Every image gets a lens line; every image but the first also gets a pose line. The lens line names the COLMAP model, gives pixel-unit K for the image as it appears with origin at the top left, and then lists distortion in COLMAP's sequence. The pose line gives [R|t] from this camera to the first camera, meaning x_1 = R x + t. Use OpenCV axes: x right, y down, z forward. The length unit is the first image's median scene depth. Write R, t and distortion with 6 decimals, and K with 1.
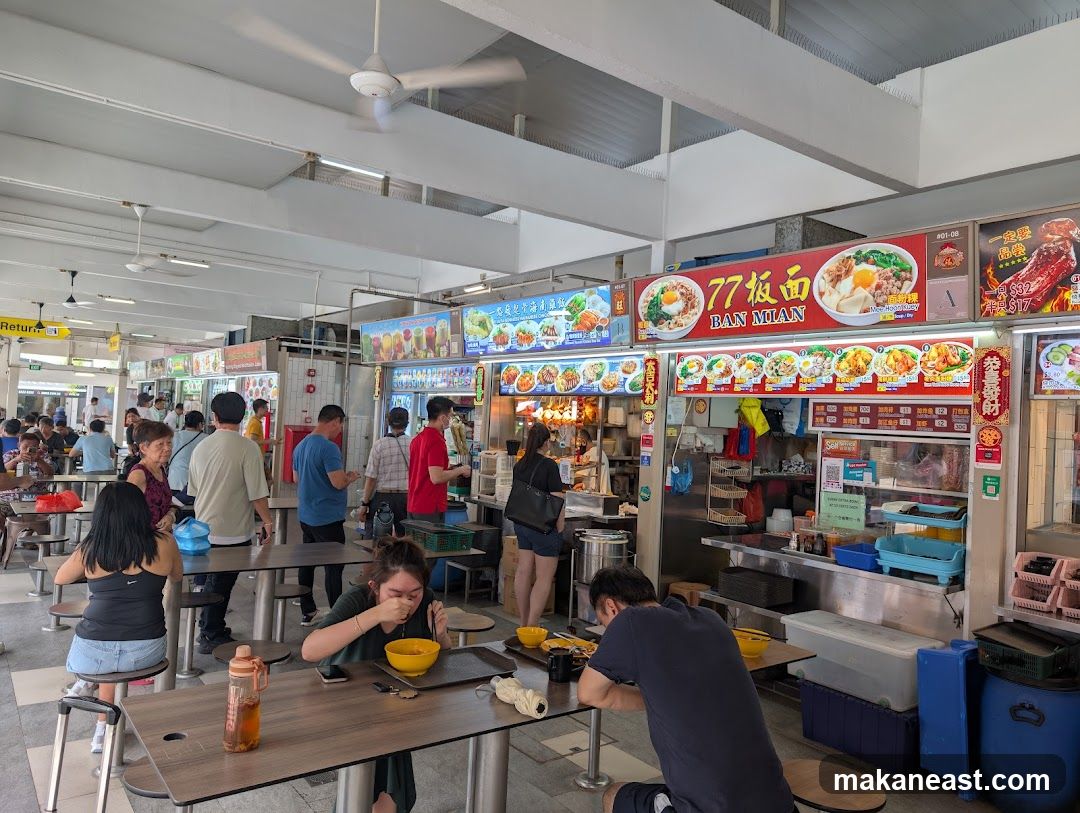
lens RADIAL K [[784.5, 0, 540.0], [0, 784.5, 406.5], [0, 0, 1]] dist [0.068169, 0.000087]
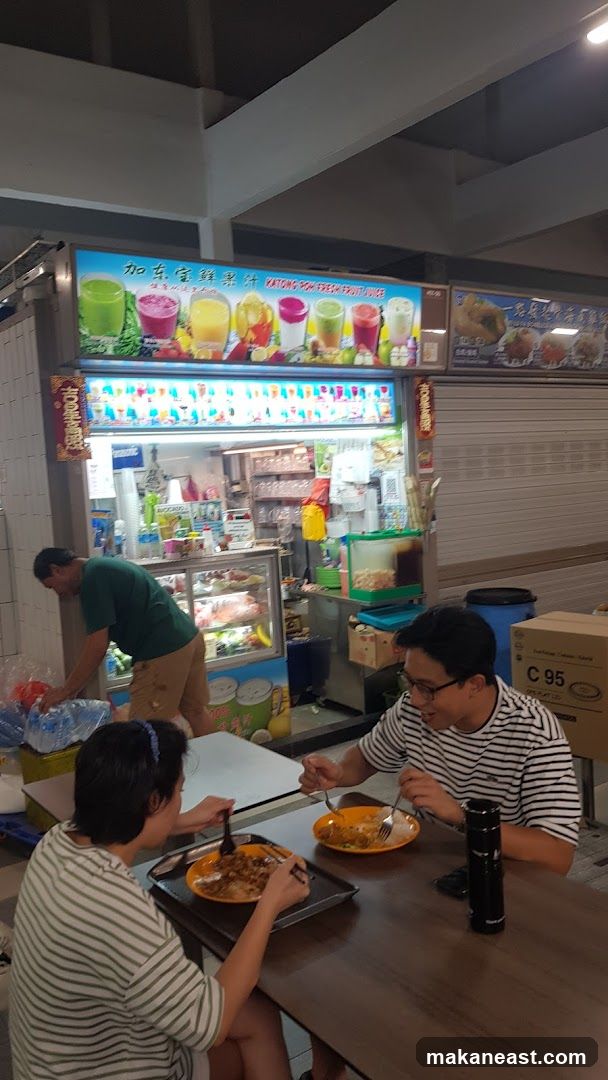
lens RADIAL K [[870.1, 0, 300.3], [0, 870.1, 564.8], [0, 0, 1]] dist [0.100051, -0.174570]
pose [[0.001182, -0.154112, 0.988053, -0.789495], [0.038783, 0.987317, 0.153951, -0.021988], [-0.999247, 0.038138, 0.007144, 1.097378]]
